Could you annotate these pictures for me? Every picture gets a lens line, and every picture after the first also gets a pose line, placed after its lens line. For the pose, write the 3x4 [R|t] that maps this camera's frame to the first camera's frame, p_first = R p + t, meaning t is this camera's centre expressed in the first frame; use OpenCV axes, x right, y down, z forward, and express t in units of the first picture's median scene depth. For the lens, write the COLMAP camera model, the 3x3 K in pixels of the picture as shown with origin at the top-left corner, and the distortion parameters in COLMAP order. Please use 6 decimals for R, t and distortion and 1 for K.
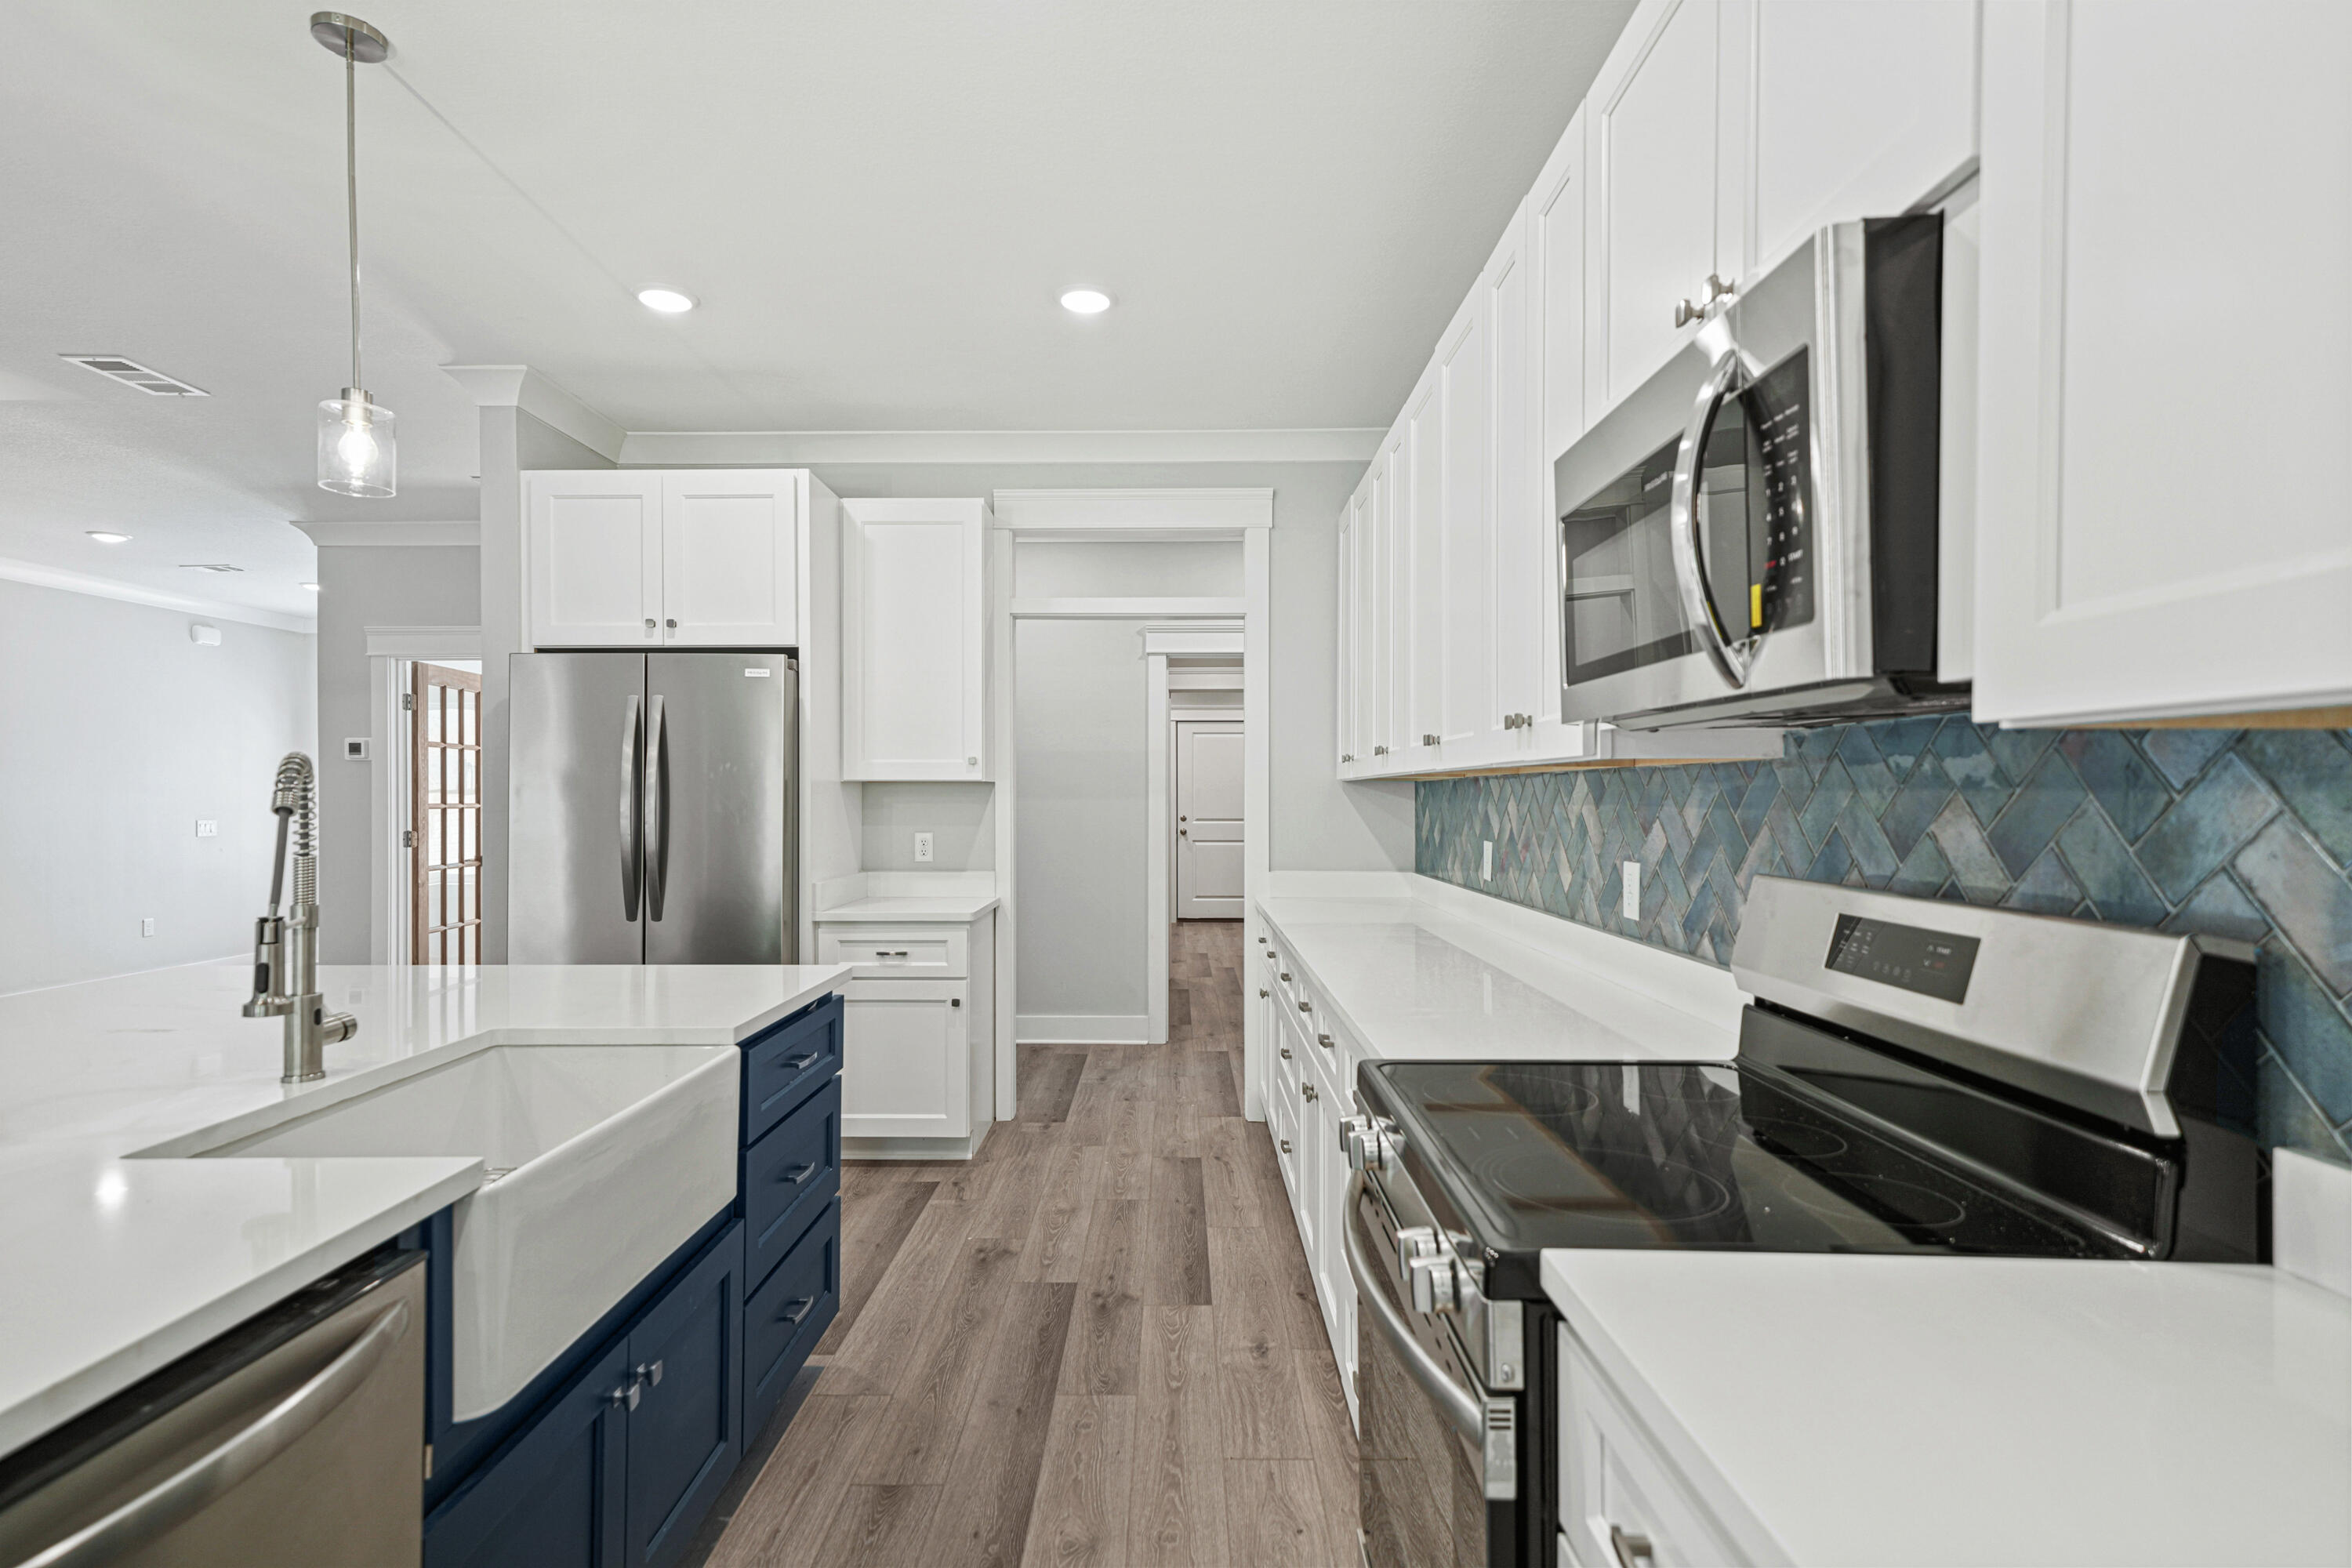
lens RADIAL K [[1174.9, 0, 1159.7], [0, 1174.9, 797.2], [0, 0, 1]] dist [0.013450, 0.002300]
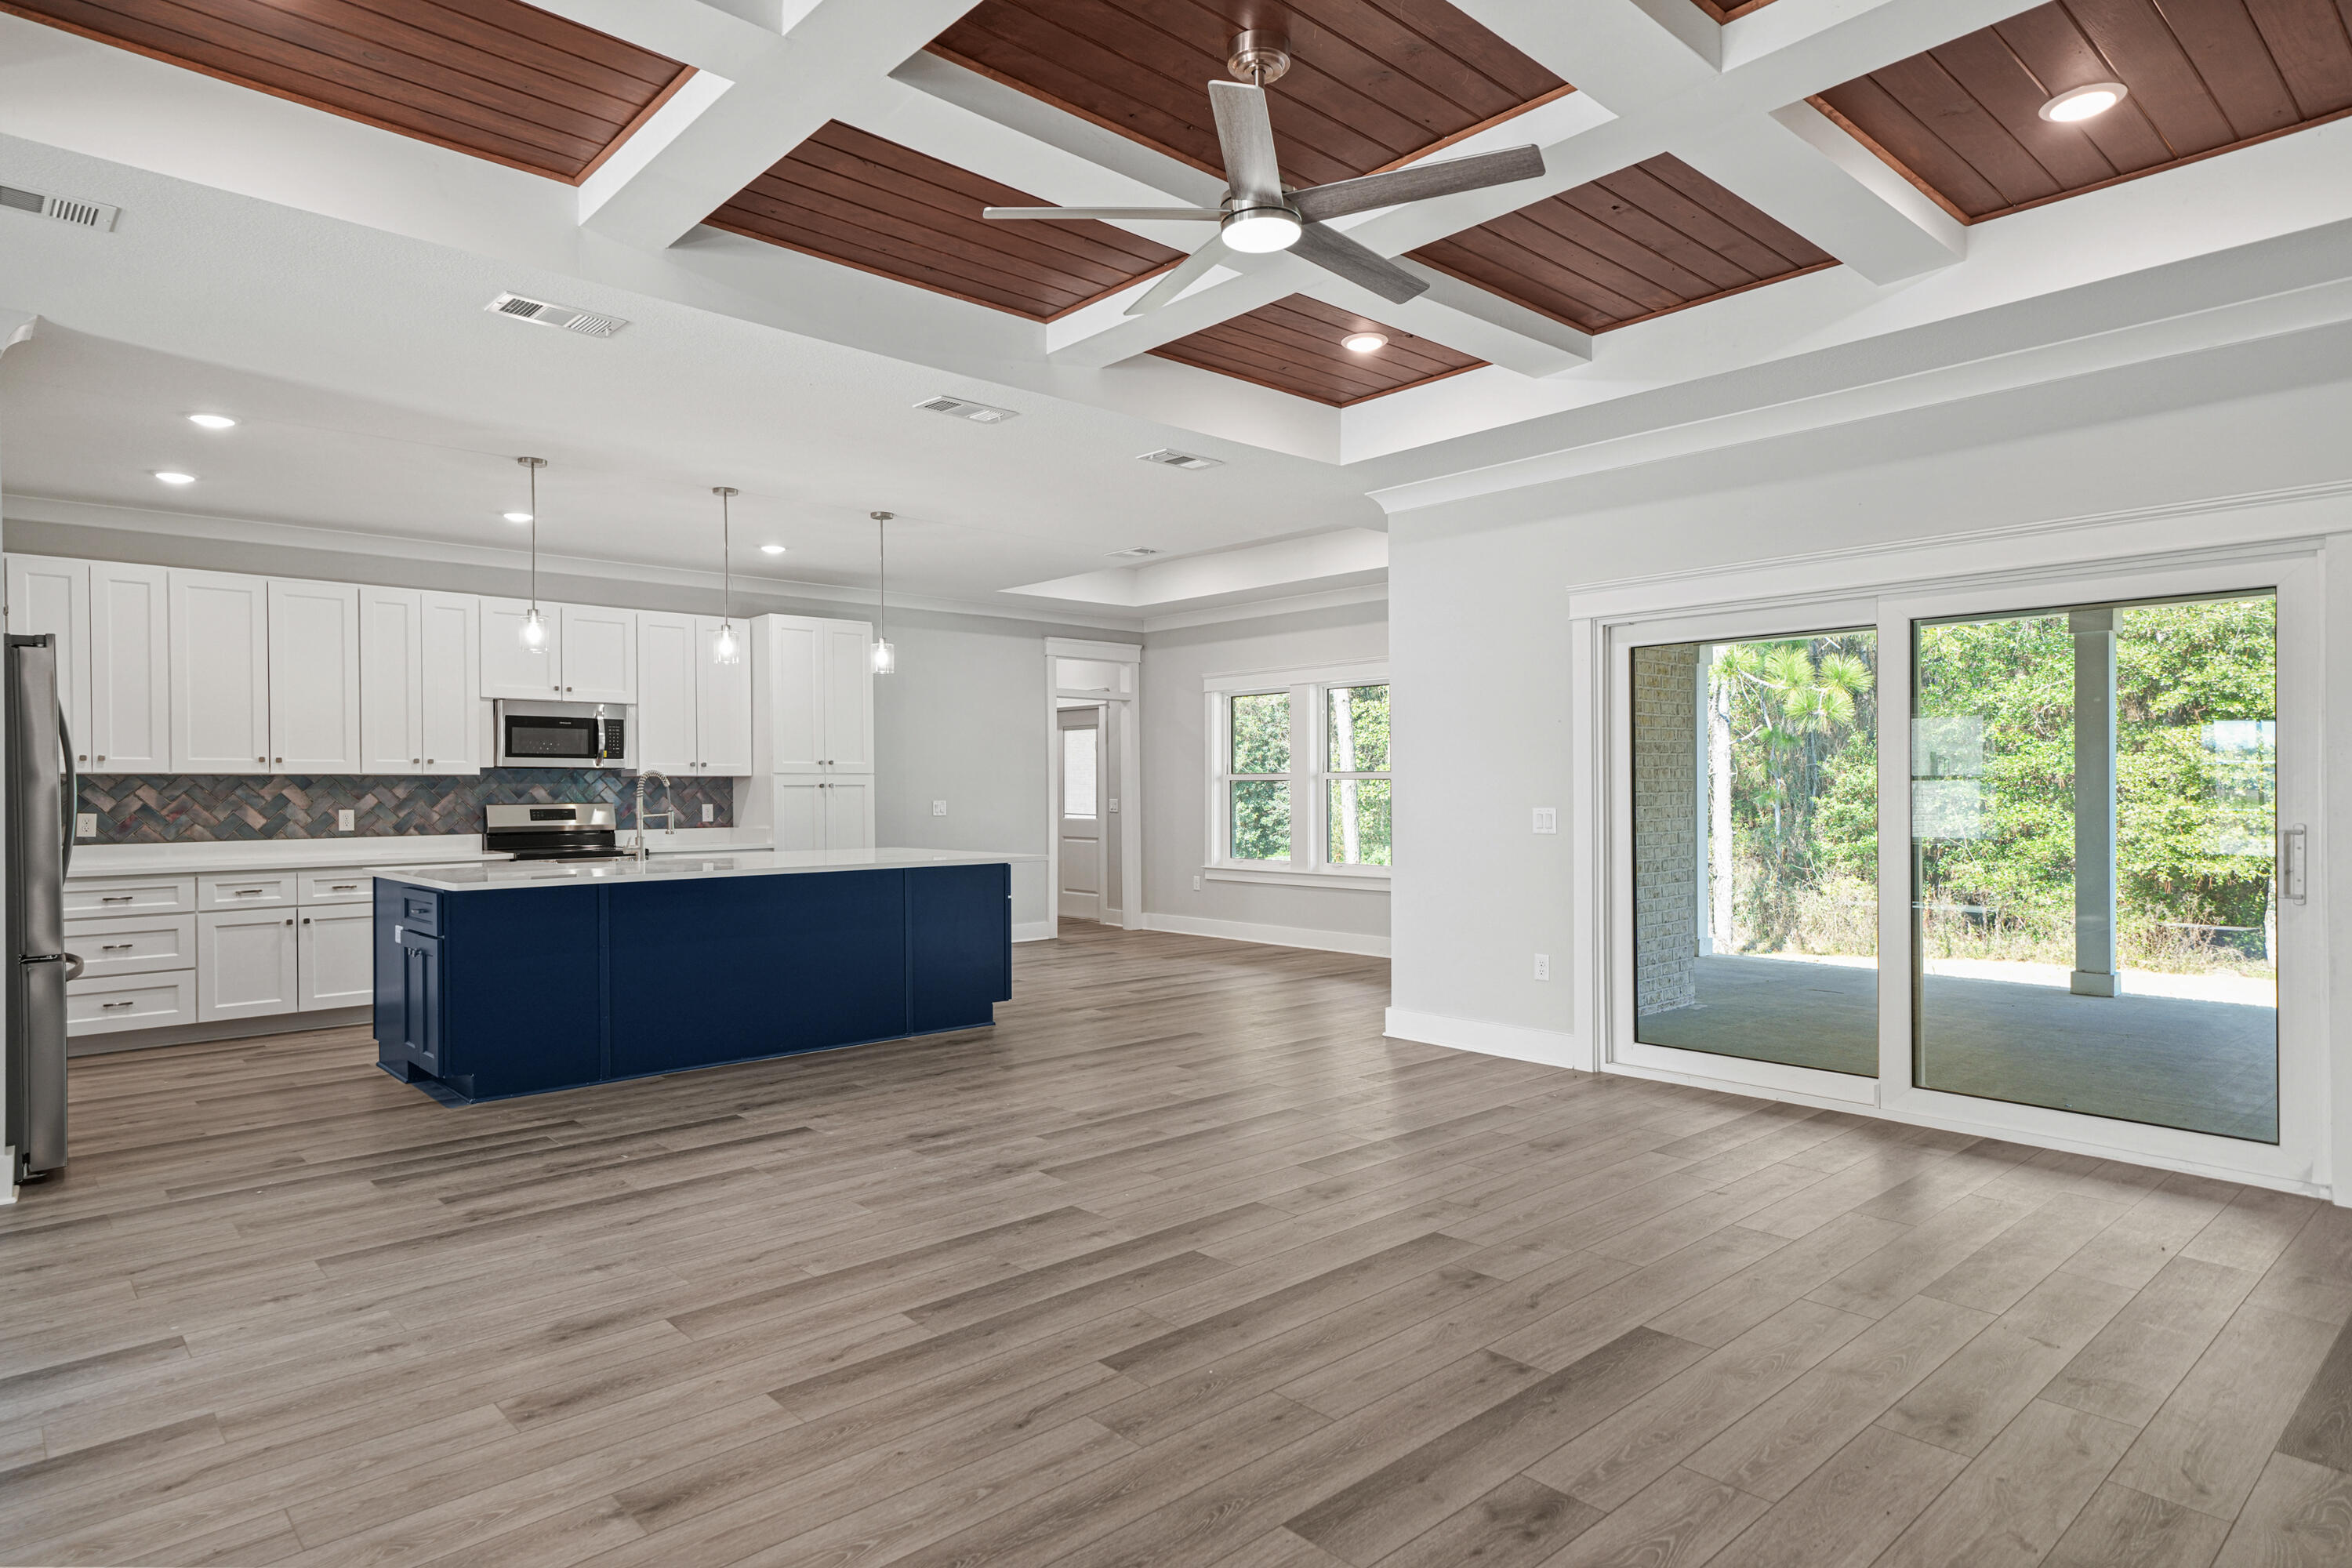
lens RADIAL K [[1333.5, 0, 1171.4], [0, 1333.5, 783.3], [0, 0, 1]] dist [0.019216, 0.005558]
pose [[-0.683500, 0.009967, 0.729883, -2.027683], [0.009470, 0.999944, -0.004786, 0.017061], [-0.729889, 0.003641, -0.683556, 1.105276]]
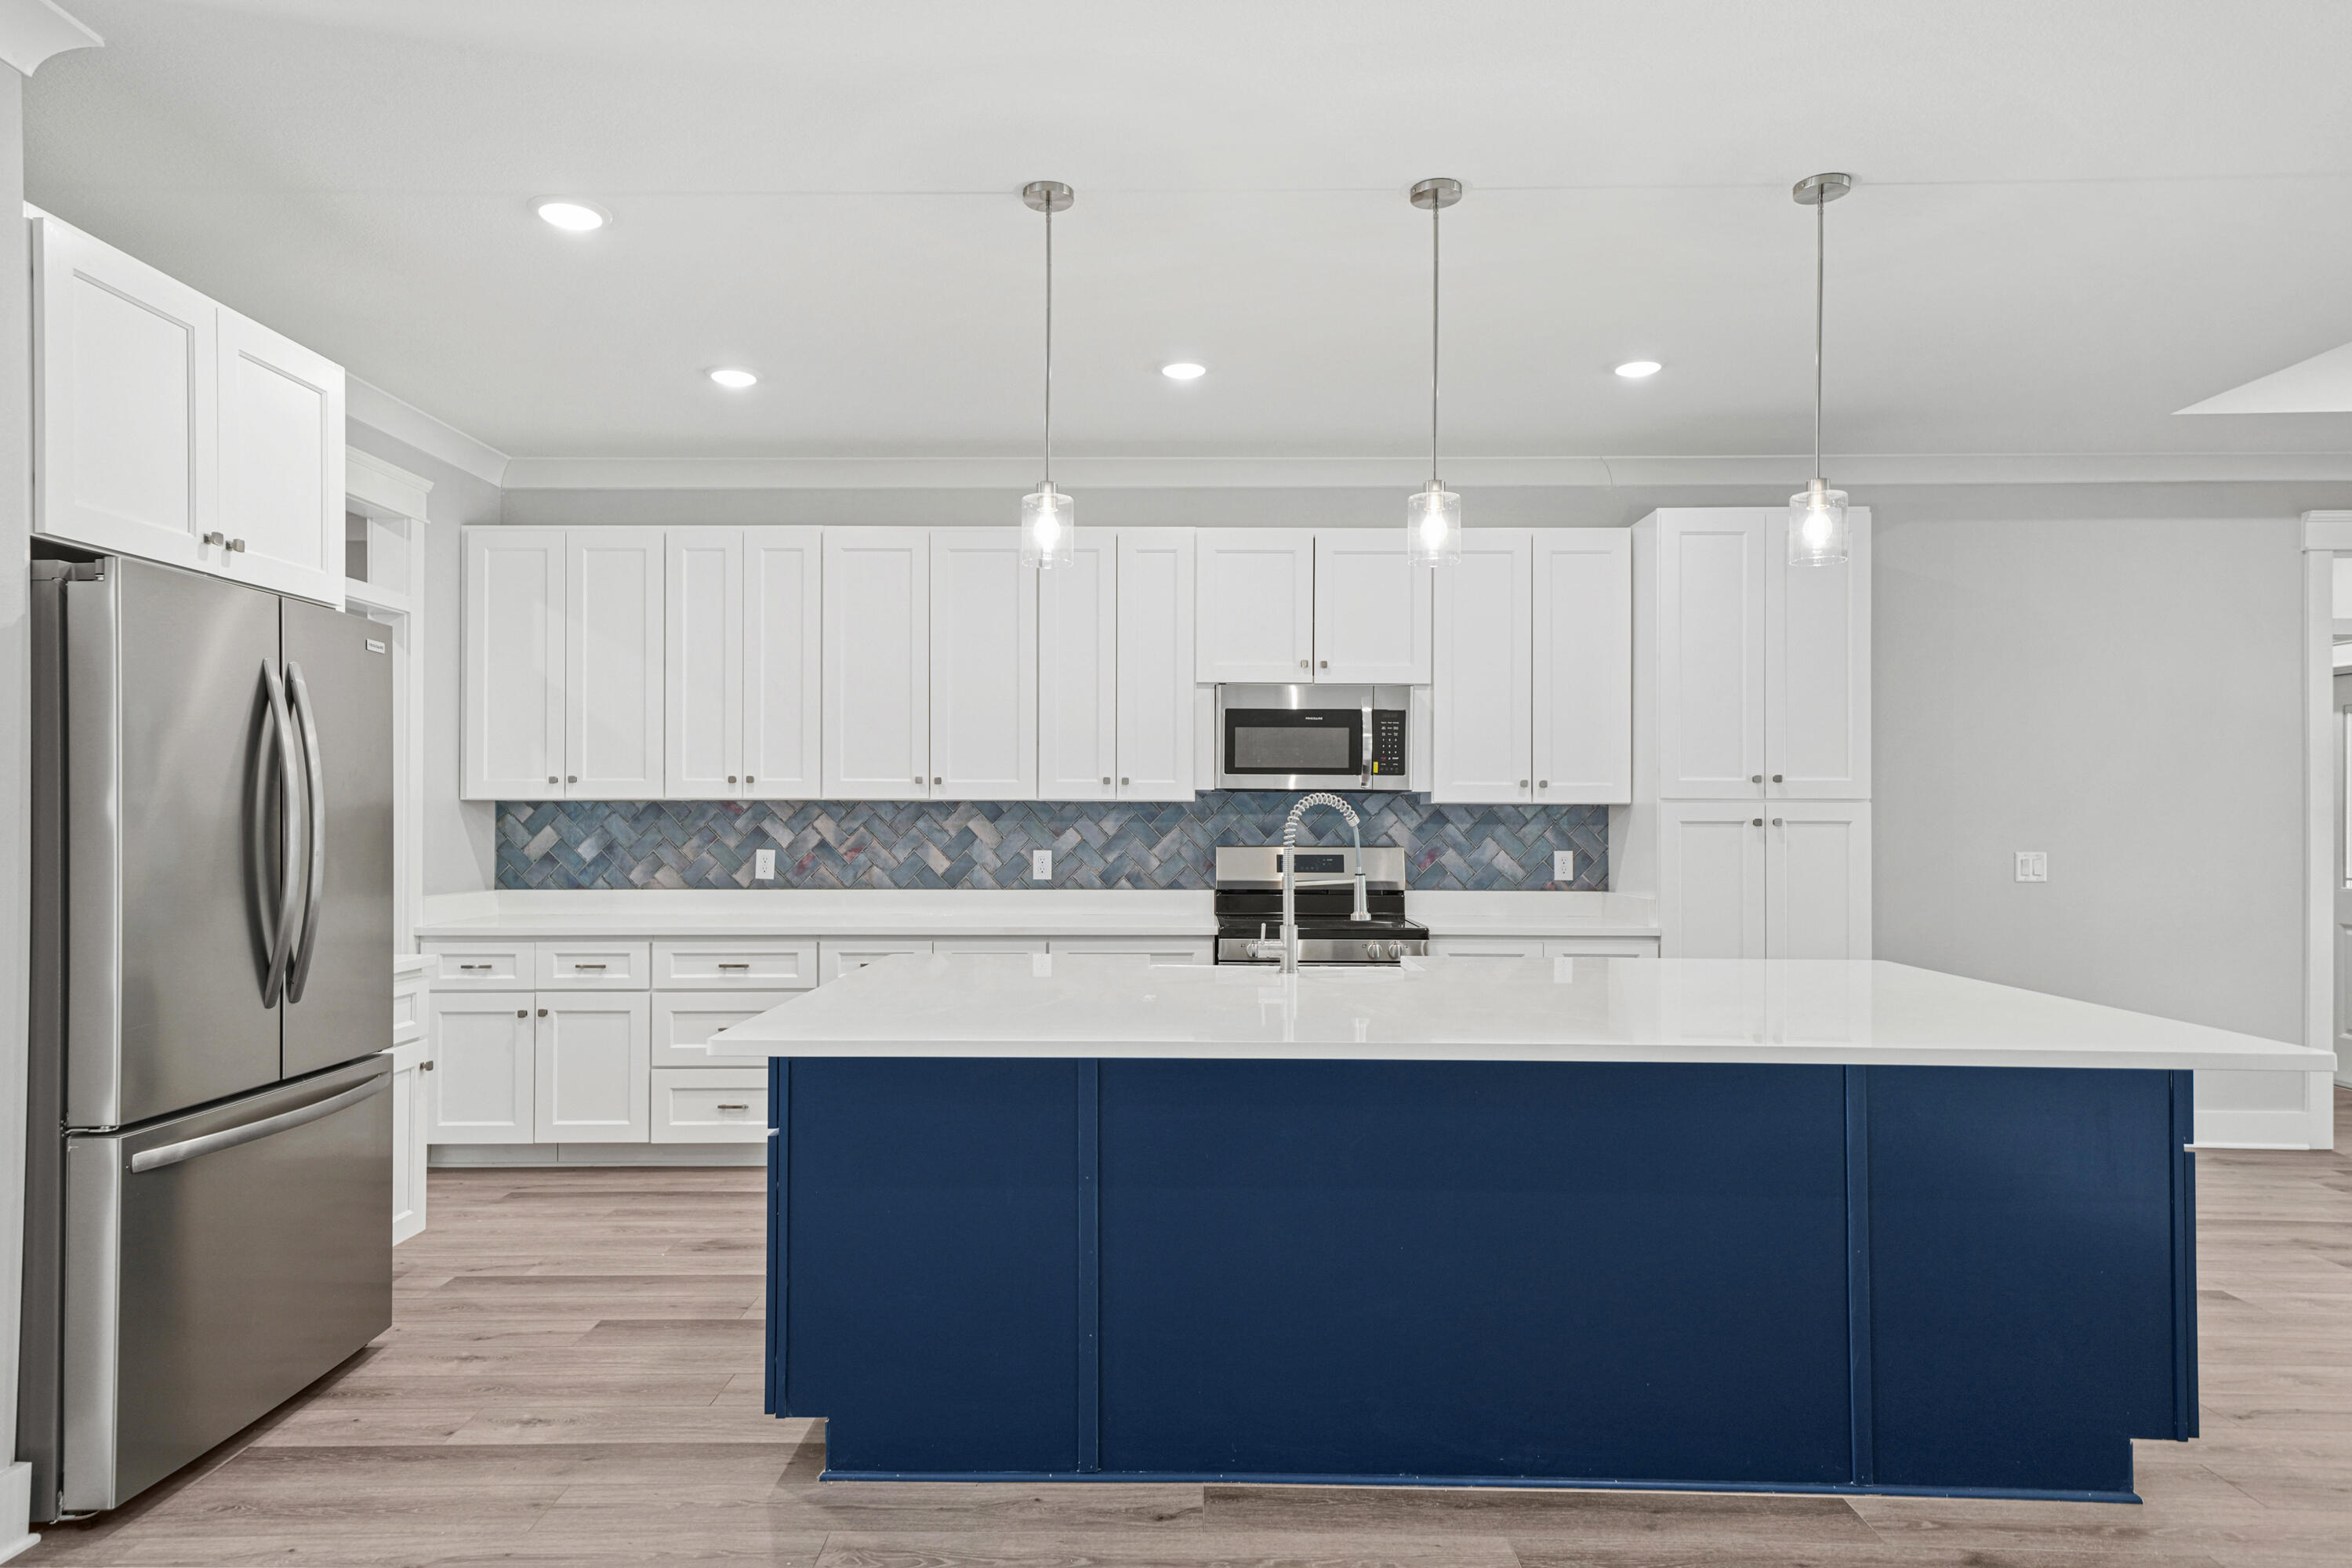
lens RADIAL K [[1420.3, 0, 1159.8], [0, 1420.3, 806.9], [0, 0, 1]] dist [0.030147, 0.000773]
pose [[0.001175, 0.007174, 0.999974, -1.237836], [-0.001014, 0.999974, -0.007173, 0.000216], [-0.999999, -0.001006, 0.001182, 0.512647]]
